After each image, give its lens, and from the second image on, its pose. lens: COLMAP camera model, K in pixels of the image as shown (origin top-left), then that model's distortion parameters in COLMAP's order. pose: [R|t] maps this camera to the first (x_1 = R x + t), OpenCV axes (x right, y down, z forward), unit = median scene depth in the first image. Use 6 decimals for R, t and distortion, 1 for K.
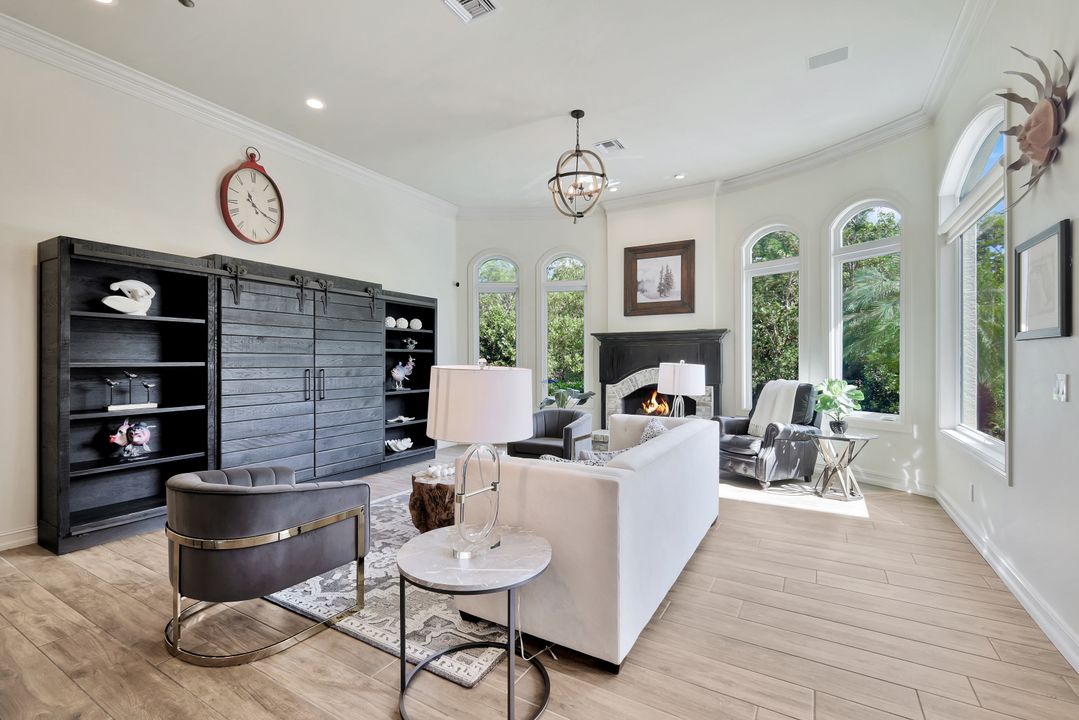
lens RADIAL K [[473.7, 0, 540.0], [0, 473.7, 360.3], [0, 0, 1]] dist [0.001054, 0.000037]
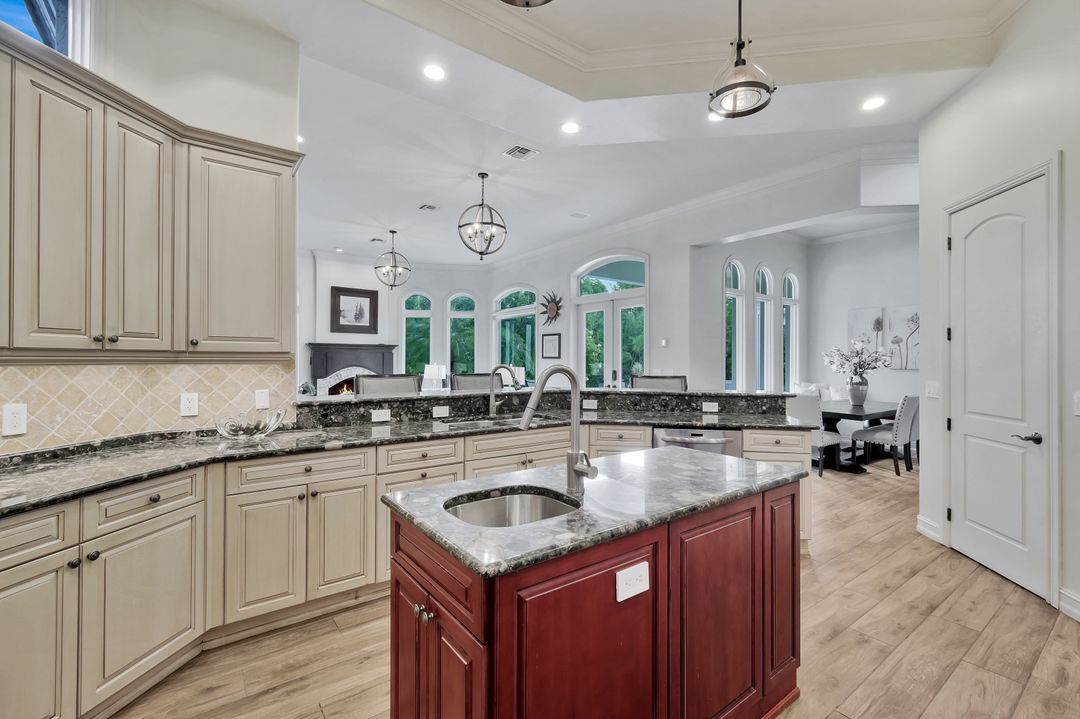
lens RADIAL K [[474.1, 0, 540.4], [0, 474.1, 358.7], [0, 0, 1]] dist [0.001054, 0.000037]
pose [[0.387993, 0.004172, 0.921653, -0.948208], [-0.002558, 0.999991, -0.003450, -0.007162], [-0.921659, -0.001019, 0.388000, -0.180857]]
